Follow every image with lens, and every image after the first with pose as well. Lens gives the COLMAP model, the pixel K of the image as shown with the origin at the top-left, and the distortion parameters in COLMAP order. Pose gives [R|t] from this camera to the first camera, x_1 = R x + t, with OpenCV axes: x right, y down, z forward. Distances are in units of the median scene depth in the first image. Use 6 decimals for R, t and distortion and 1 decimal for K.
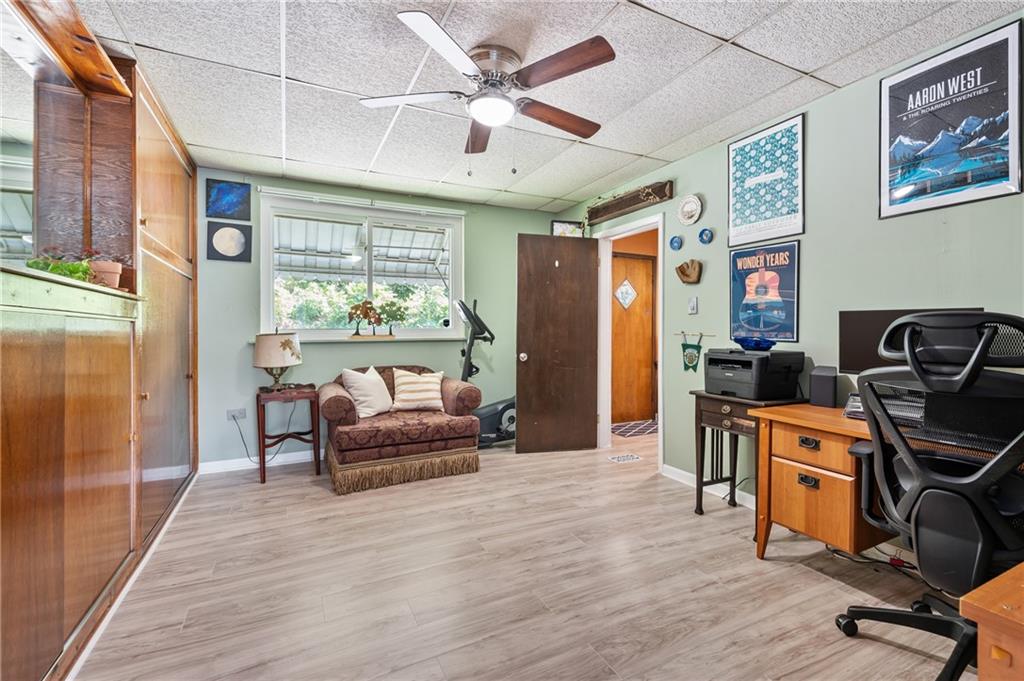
lens RADIAL K [[446.1, 0, 512.0], [0, 446.1, 340.5], [0, 0, 1]] dist [0.000248, -0.000061]
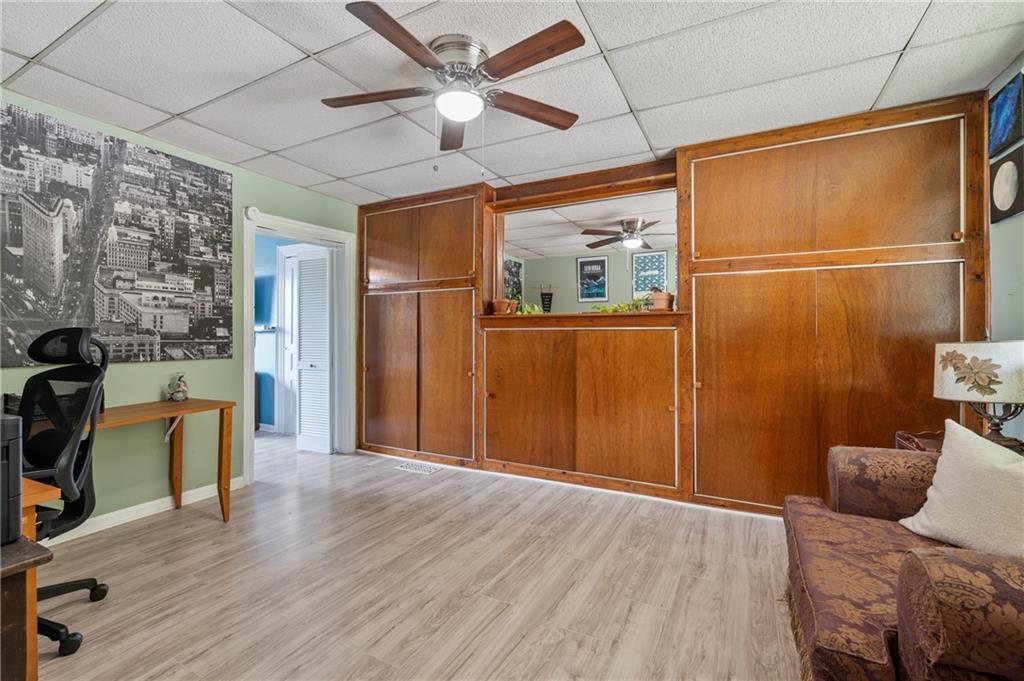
lens RADIAL K [[446.1, 0, 512.0], [0, 446.1, 340.5], [0, 0, 1]] dist [0.000248, -0.000061]
pose [[-0.811414, 0.011140, -0.584366, 0.413624], [-0.007302, 0.999547, 0.029193, -0.042819], [0.584426, 0.027954, -0.810965, 1.816129]]
